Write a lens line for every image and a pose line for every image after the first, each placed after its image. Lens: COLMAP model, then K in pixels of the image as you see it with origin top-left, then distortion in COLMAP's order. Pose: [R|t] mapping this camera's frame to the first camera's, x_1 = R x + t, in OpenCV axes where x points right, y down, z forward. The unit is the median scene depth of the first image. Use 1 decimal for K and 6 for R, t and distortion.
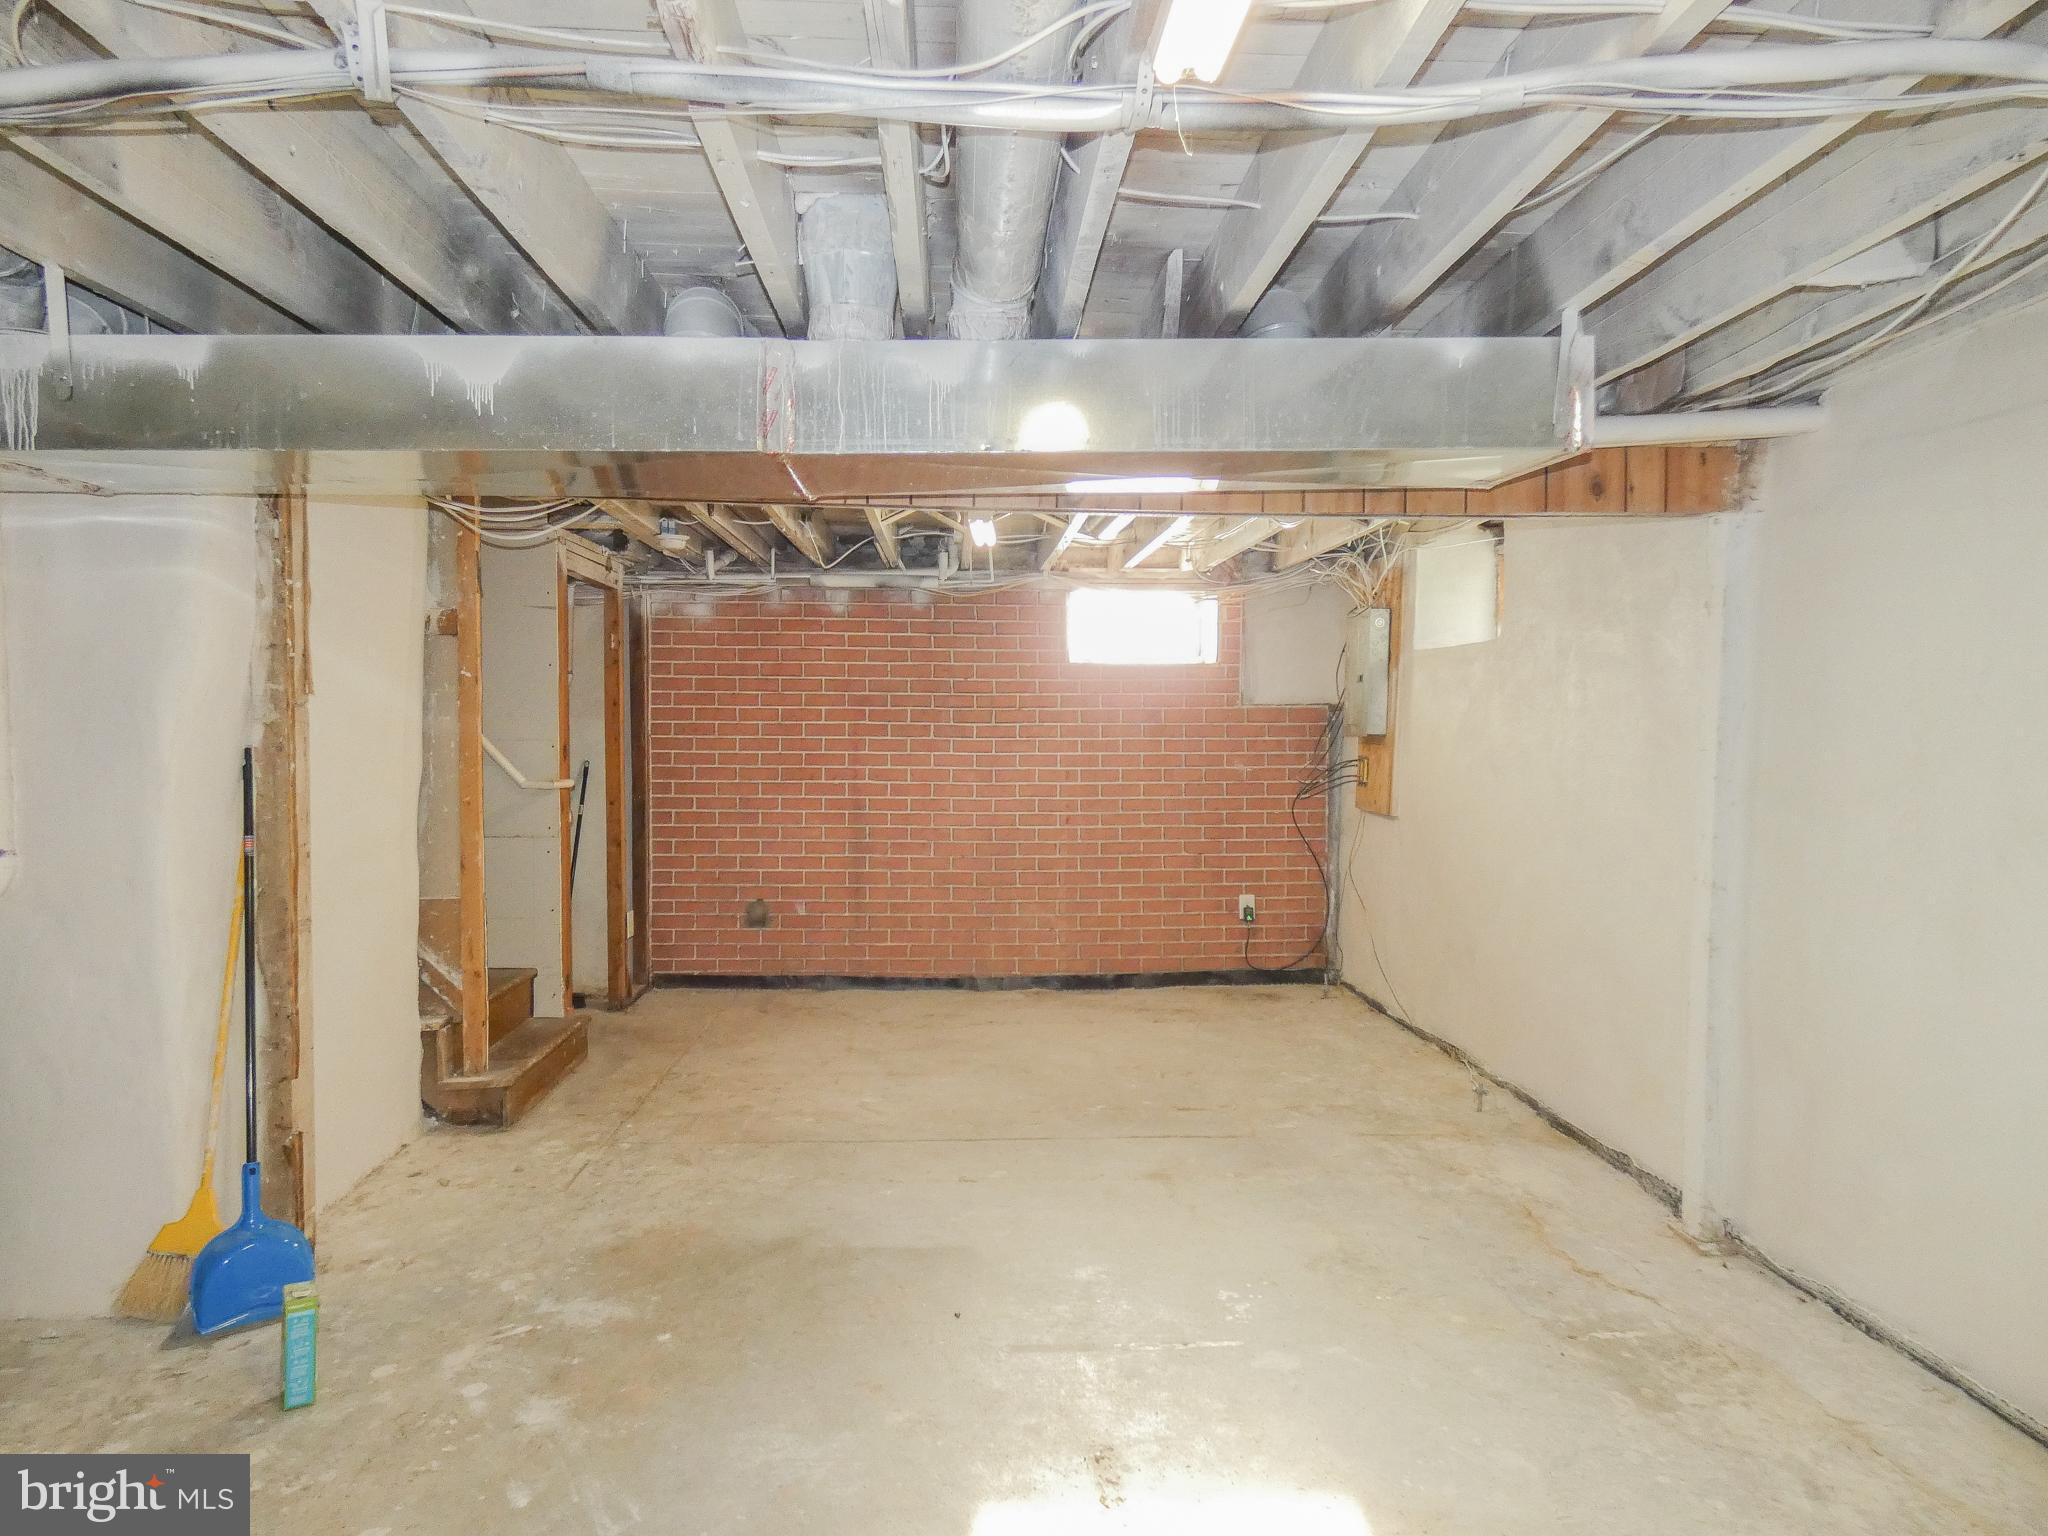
lens RADIAL K [[1209.5, 0, 1020.2], [0, 1209.5, 764.7], [0, 0, 1]] dist [-0.007783, -0.002368]
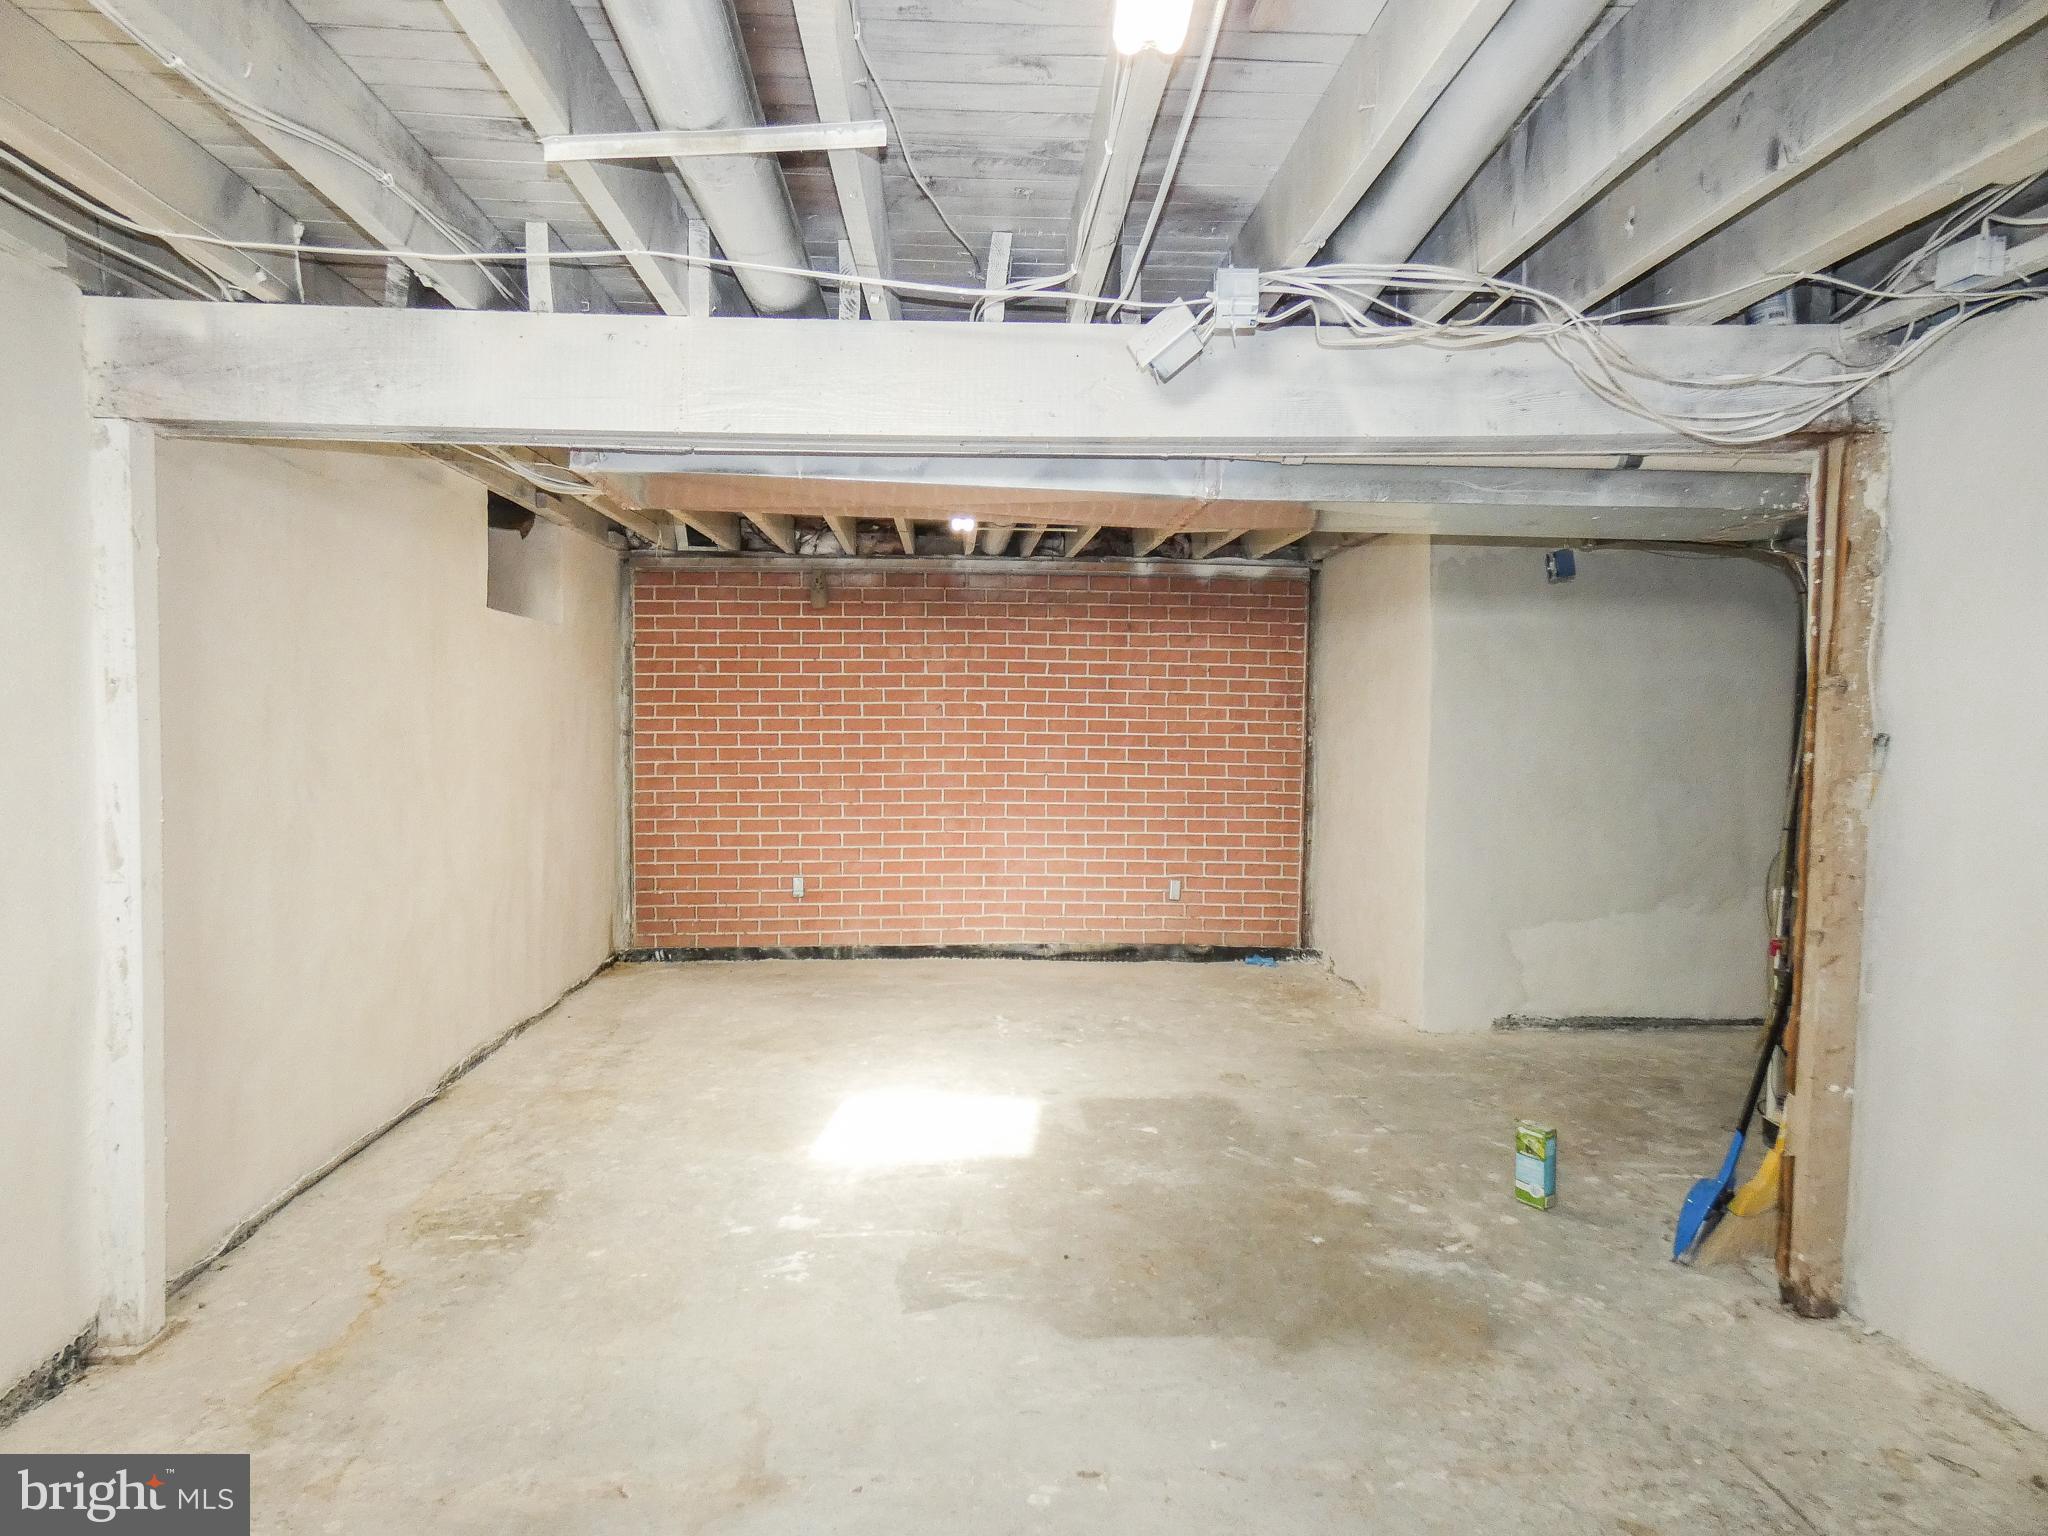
lens RADIAL K [[1209.5, 0, 1022.0], [0, 1209.5, 776.3], [0, 0, 1]] dist [-0.007783, -0.002368]
pose [[-0.999869, -0.014966, -0.006124, -0.000104], [-0.015413, 0.996601, 0.080924, -0.052218], [0.004892, 0.081007, -0.996702, 2.028177]]
